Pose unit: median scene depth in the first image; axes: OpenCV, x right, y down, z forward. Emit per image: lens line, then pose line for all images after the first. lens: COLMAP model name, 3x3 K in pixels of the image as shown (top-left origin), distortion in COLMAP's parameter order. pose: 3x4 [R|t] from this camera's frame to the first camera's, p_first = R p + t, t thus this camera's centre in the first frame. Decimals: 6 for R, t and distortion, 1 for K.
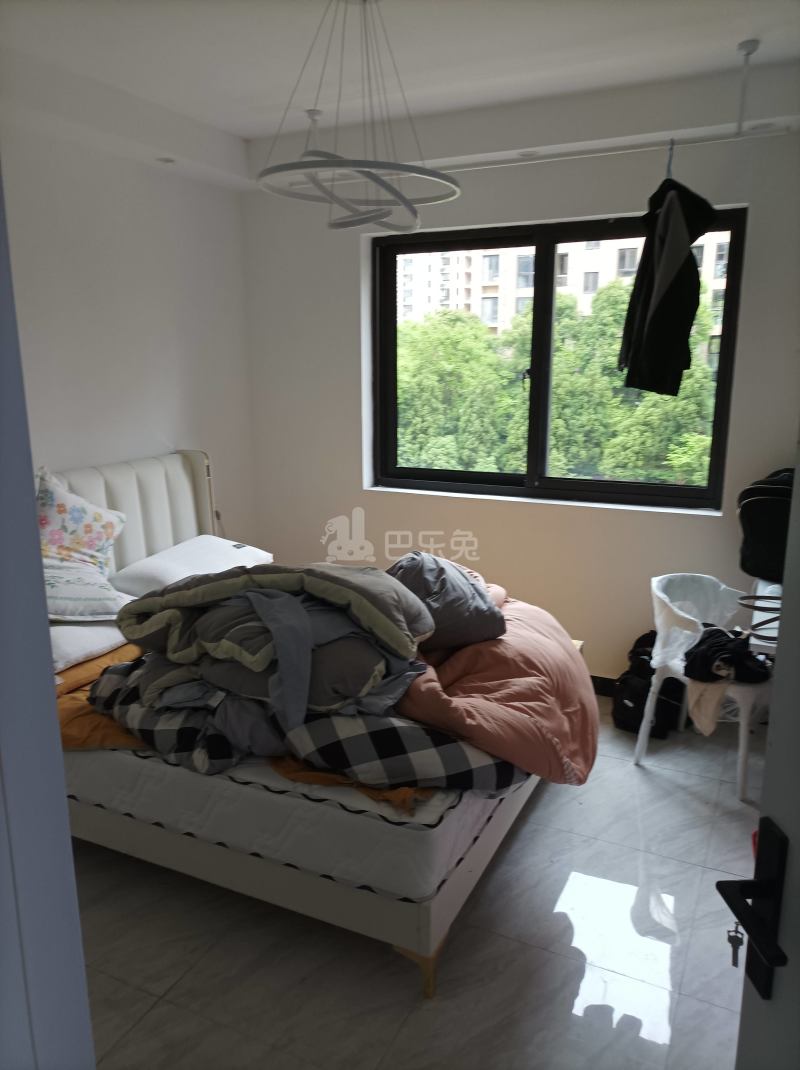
lens RADIAL K [[754.3, 0, 363.4], [0, 754.3, 518.9], [0, 0, 1]] dist [0.059459, -0.068064]
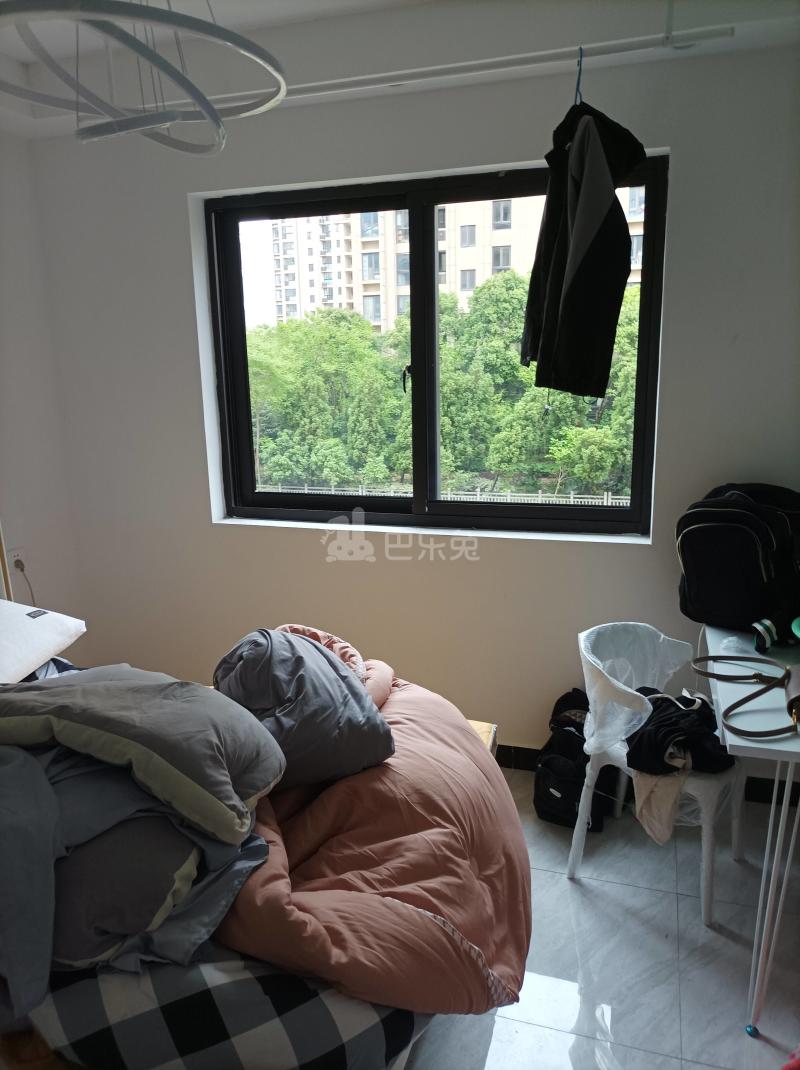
lens RADIAL K [[778.0, 0, 374.0], [0, 778.0, 535.8], [0, 0, 1]] dist [0.062746, -0.056872]
pose [[0.986770, -0.052665, 0.153338, 0.064239], [0.050317, 0.998550, 0.019150, -0.052089], [-0.154124, -0.011181, 0.987988, 0.272082]]
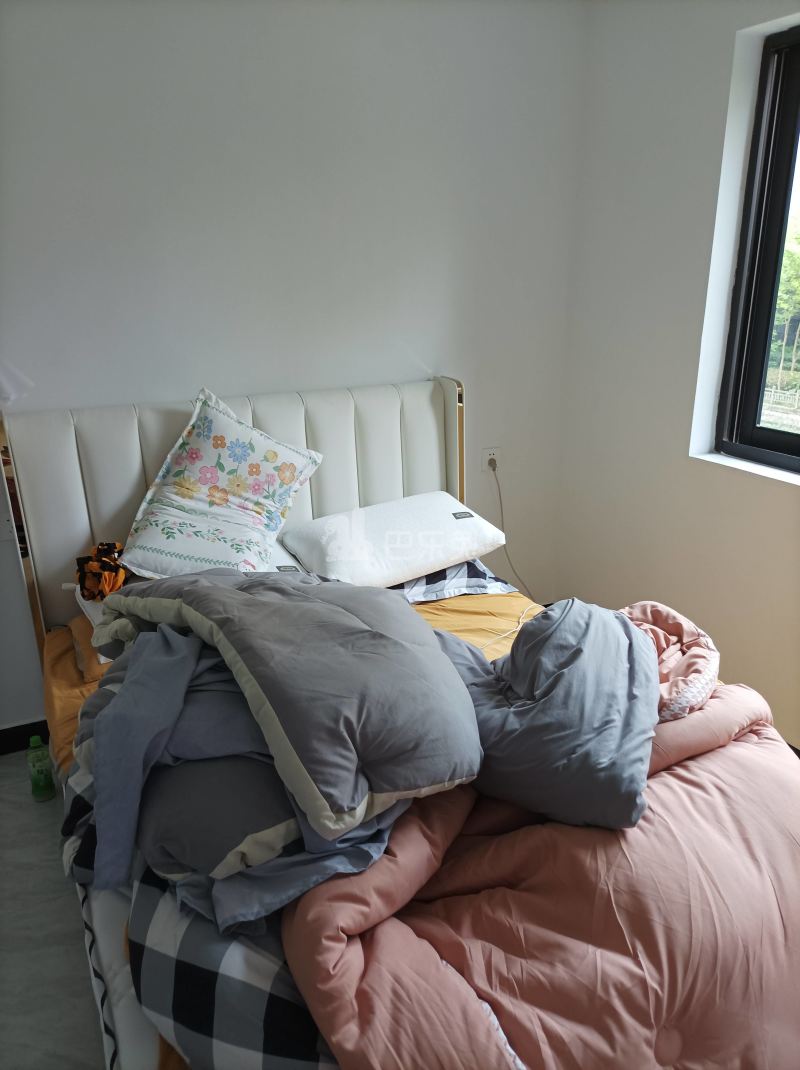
lens RADIAL K [[778.0, 0, 374.0], [0, 778.0, 535.8], [0, 0, 1]] dist [0.062746, -0.056872]
pose [[0.815276, 0.185211, -0.548654, 0.256244], [-0.112649, 0.980097, 0.163463, -0.081041], [0.568009, -0.071462, 0.819914, 0.446836]]
